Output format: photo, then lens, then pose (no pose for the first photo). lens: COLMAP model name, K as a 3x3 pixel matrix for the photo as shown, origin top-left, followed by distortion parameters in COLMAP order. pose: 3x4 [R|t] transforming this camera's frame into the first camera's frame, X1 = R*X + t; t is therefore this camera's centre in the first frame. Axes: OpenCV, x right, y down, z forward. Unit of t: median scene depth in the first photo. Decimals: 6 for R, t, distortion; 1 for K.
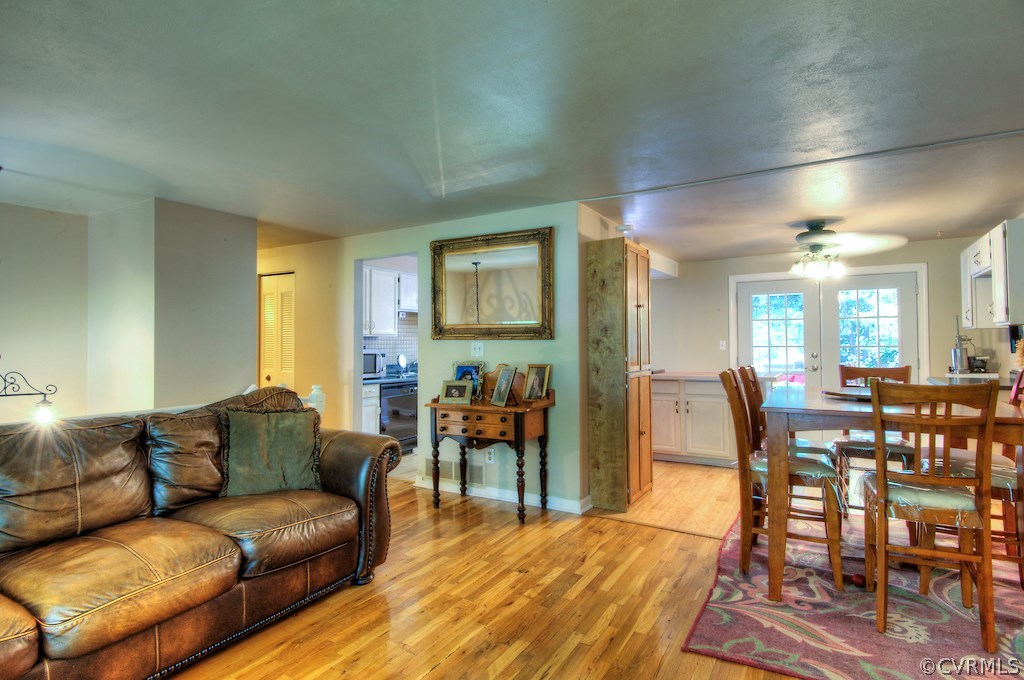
lens RADIAL K [[518.2, 0, 506.1], [0, 518.2, 337.4], [0, 0, 1]] dist [-0.000480, -0.000057]
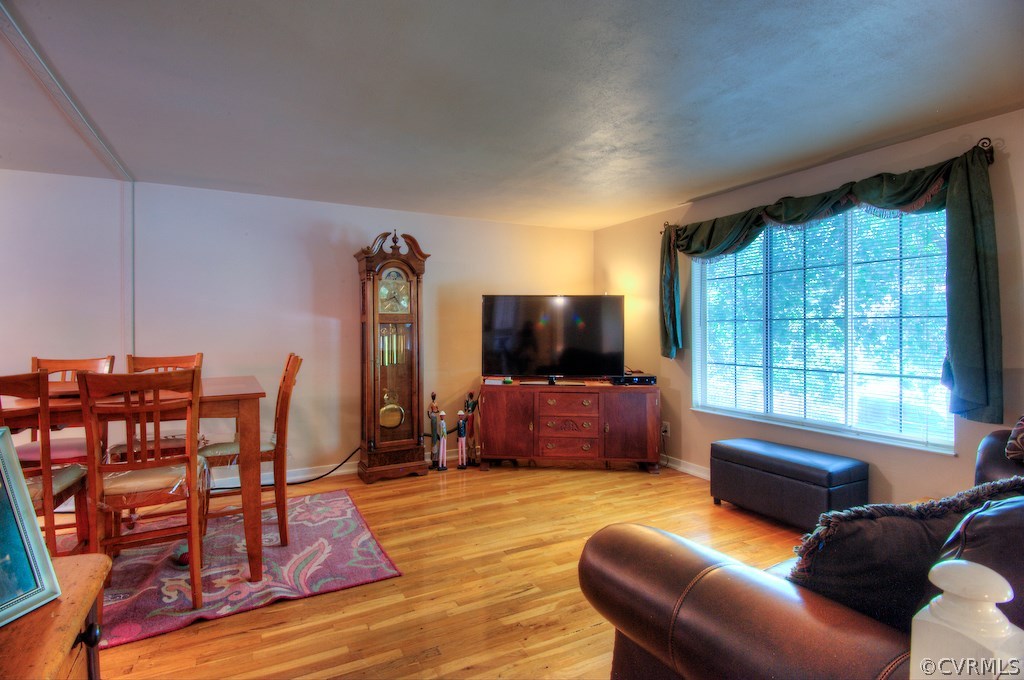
lens RADIAL K [[518.2, 0, 504.7], [0, 518.2, 336.9], [0, 0, 1]] dist [-0.000480, -0.000057]
pose [[-0.853711, 0.004186, 0.520730, -0.479406], [0.000017, 0.999968, -0.008010, 0.040083], [-0.520747, -0.006829, -0.853684, 1.798389]]
